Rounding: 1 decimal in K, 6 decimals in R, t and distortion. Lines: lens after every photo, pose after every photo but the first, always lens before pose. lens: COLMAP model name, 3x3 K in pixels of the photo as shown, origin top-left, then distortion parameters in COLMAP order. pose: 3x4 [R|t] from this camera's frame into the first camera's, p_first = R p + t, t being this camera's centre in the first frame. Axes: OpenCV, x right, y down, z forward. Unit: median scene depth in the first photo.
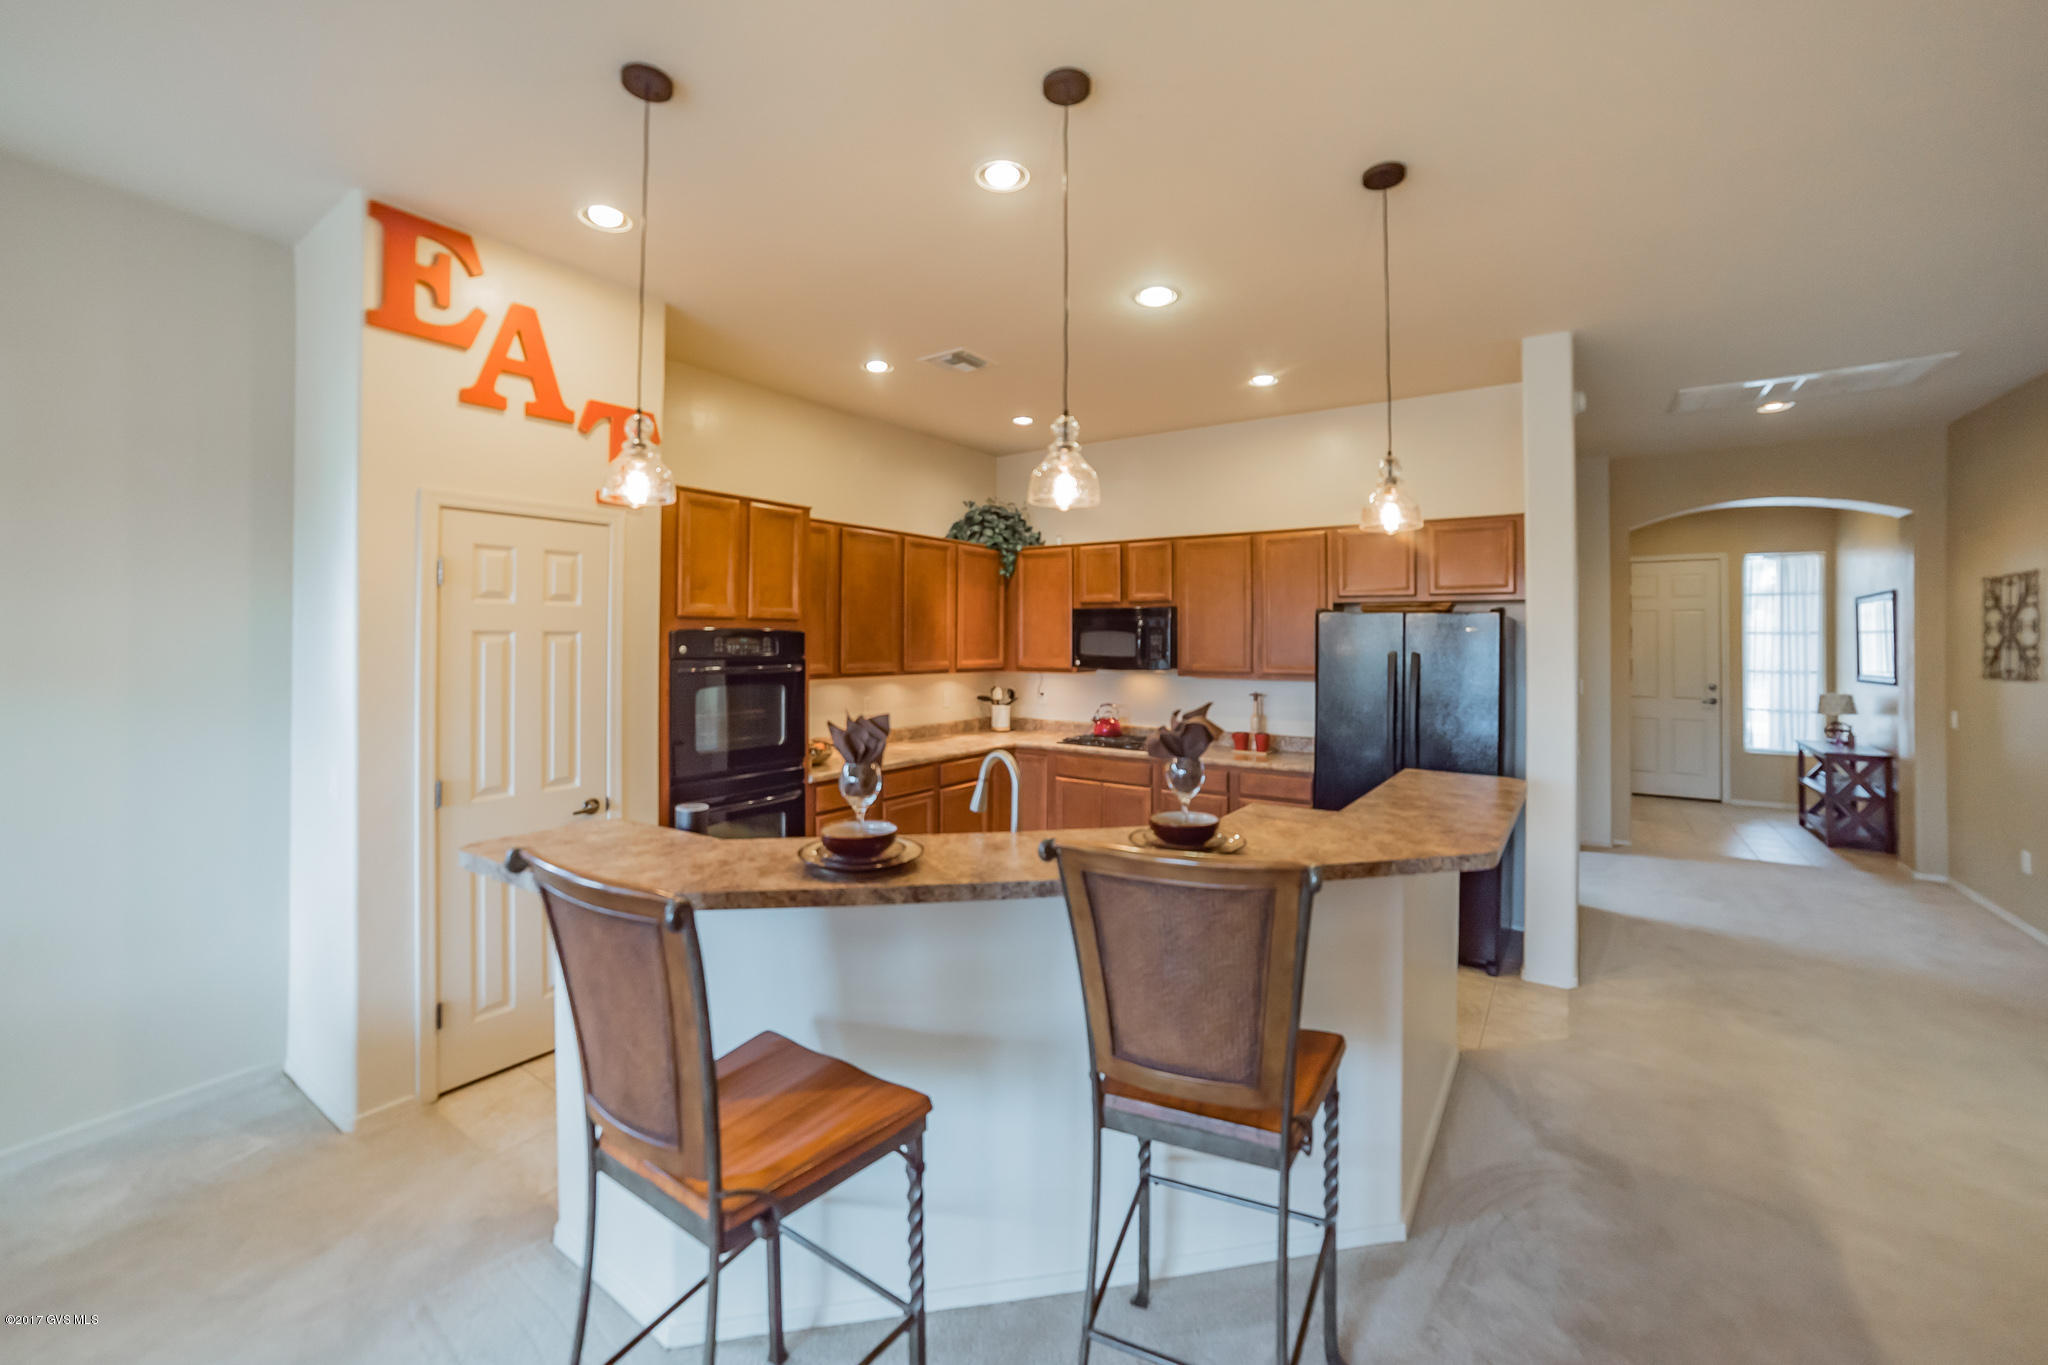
lens RADIAL K [[859.3, 0, 1057.6], [0, 859.3, 620.3], [0, 0, 1]] dist [-0.001782, -0.000146]
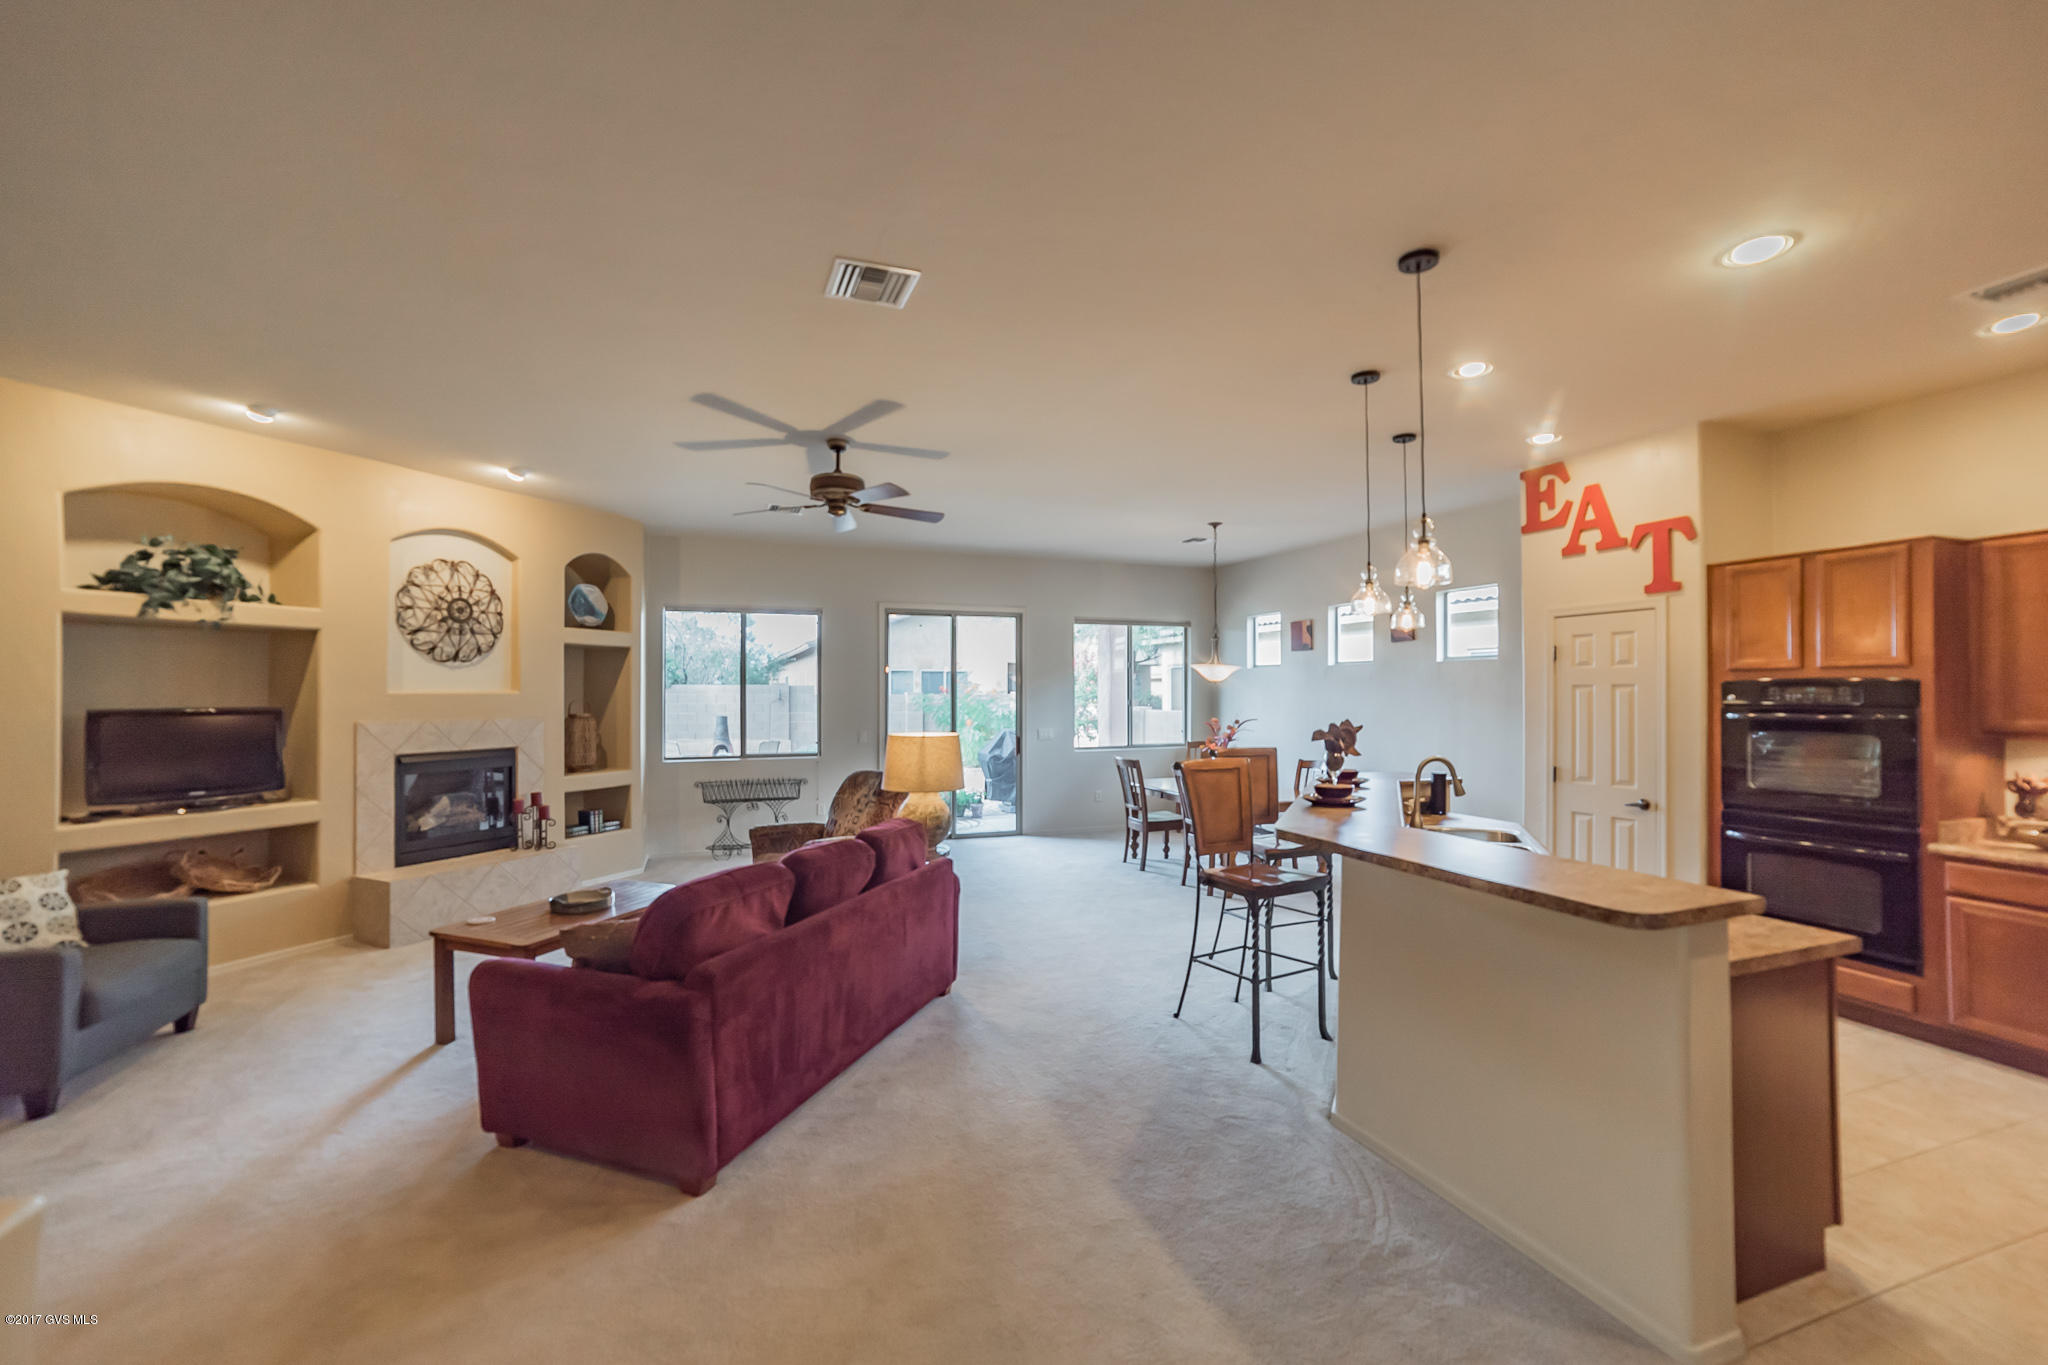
lens RADIAL K [[845.4, 0, 998.4], [0, 845.4, 685.0], [0, 0, 1]] dist [-0.081204, 0.034571]
pose [[-0.600352, -0.010846, -0.799662, 1.054599], [0.015518, 0.999562, -0.025208, 0.028095], [0.799585, -0.027543, -0.599921, 0.835233]]
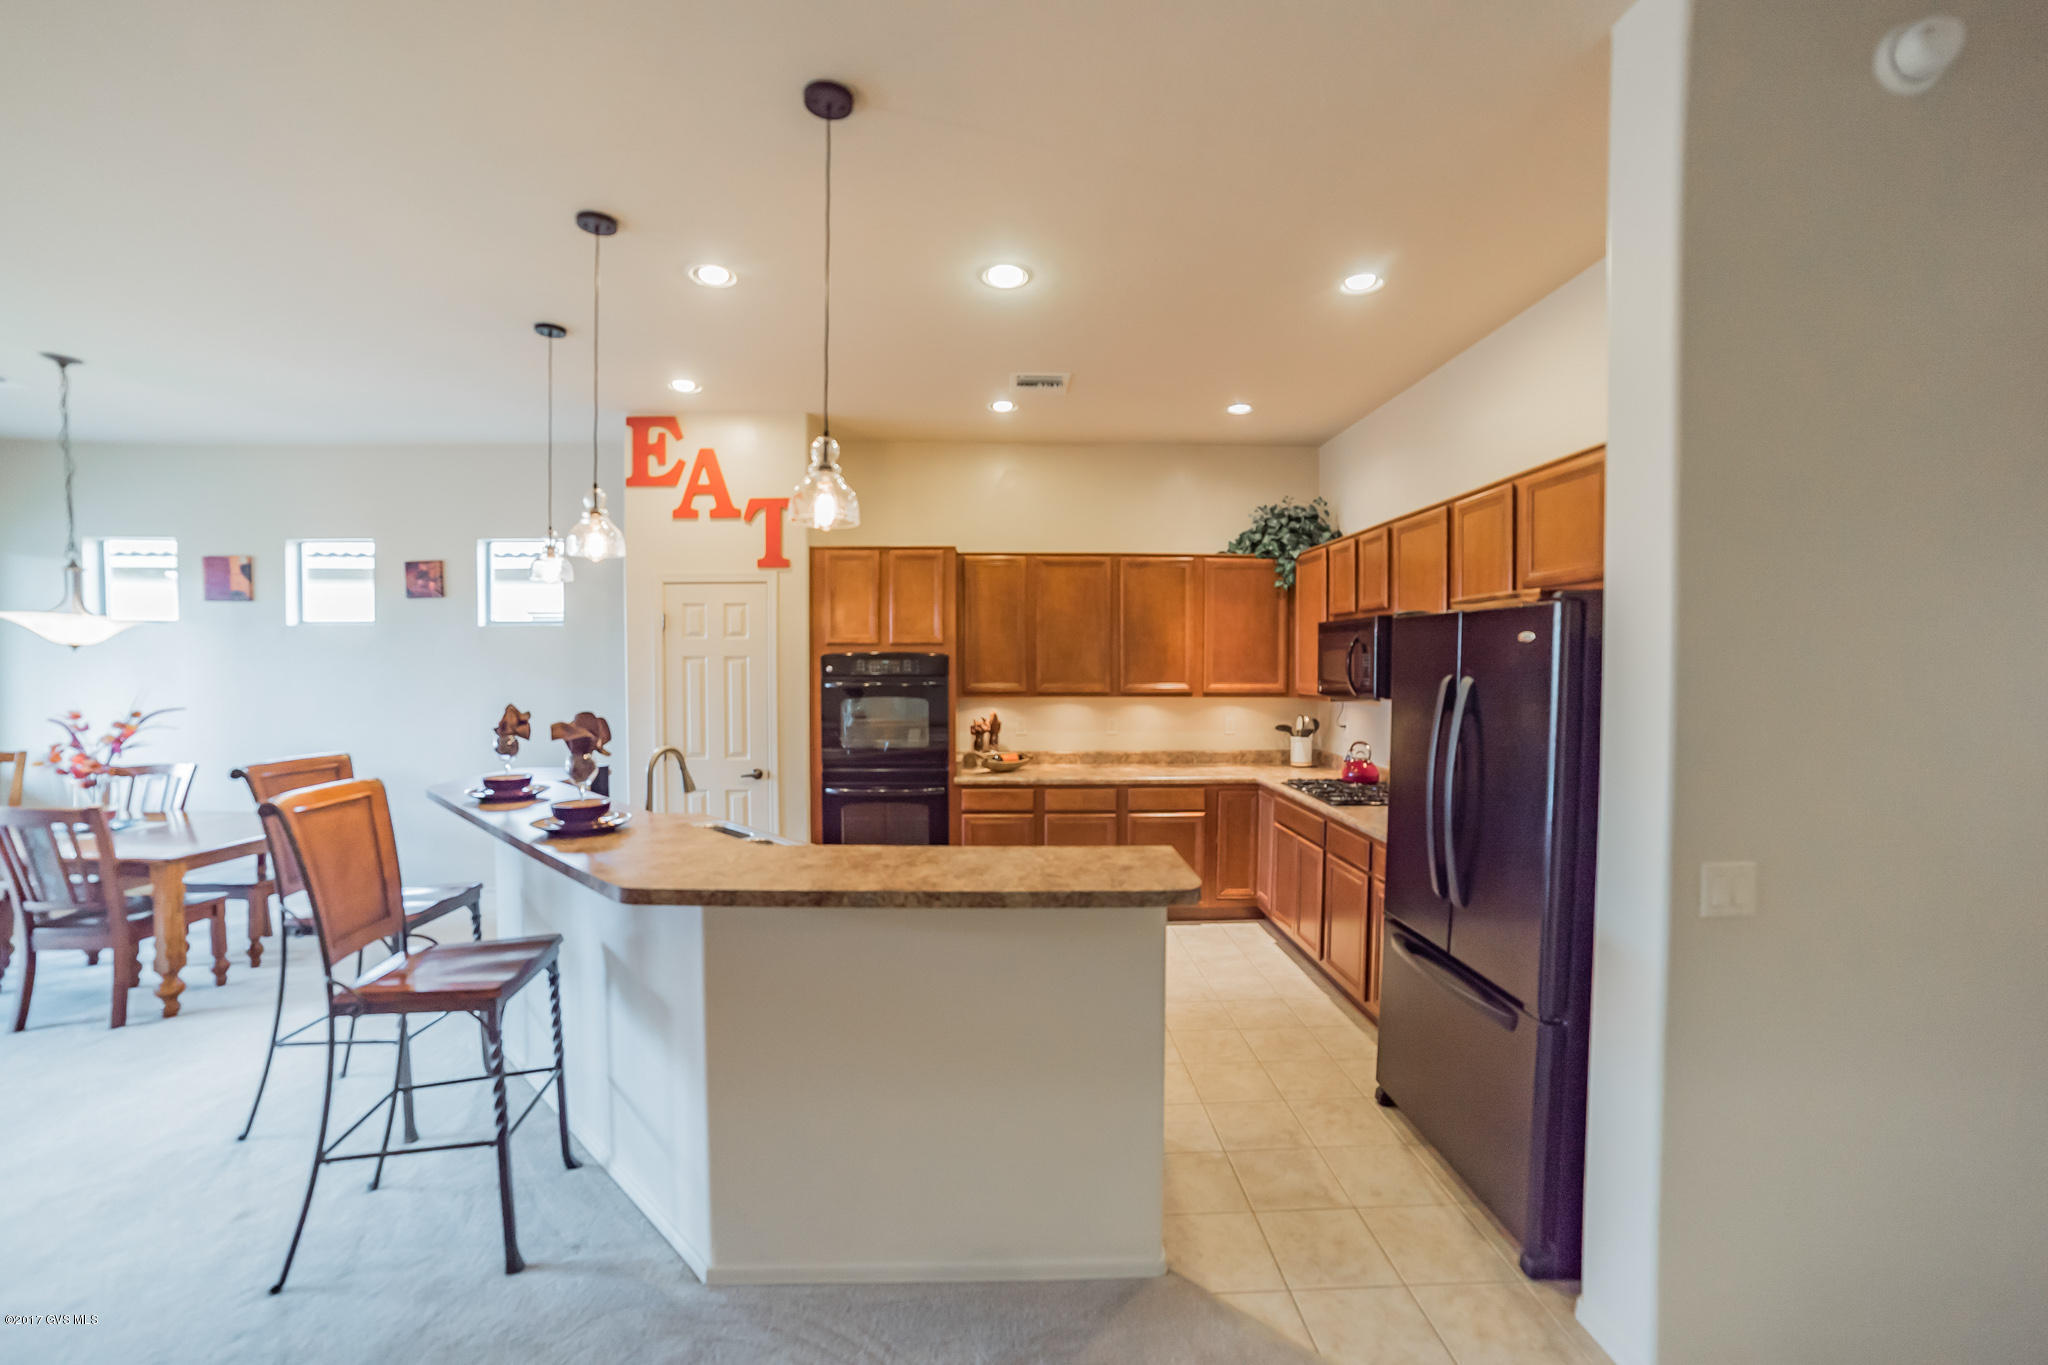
lens RADIAL K [[852.0, 0, 1024.0], [0, 852.0, 682.5], [0, 0, 1]] dist [-0.072699, 0.038462]
pose [[0.569741, 0.016566, -0.821657, 0.797846], [0.020220, 0.999212, 0.034166, 0.015690], [0.821575, -0.036079, 0.568957, 0.483574]]
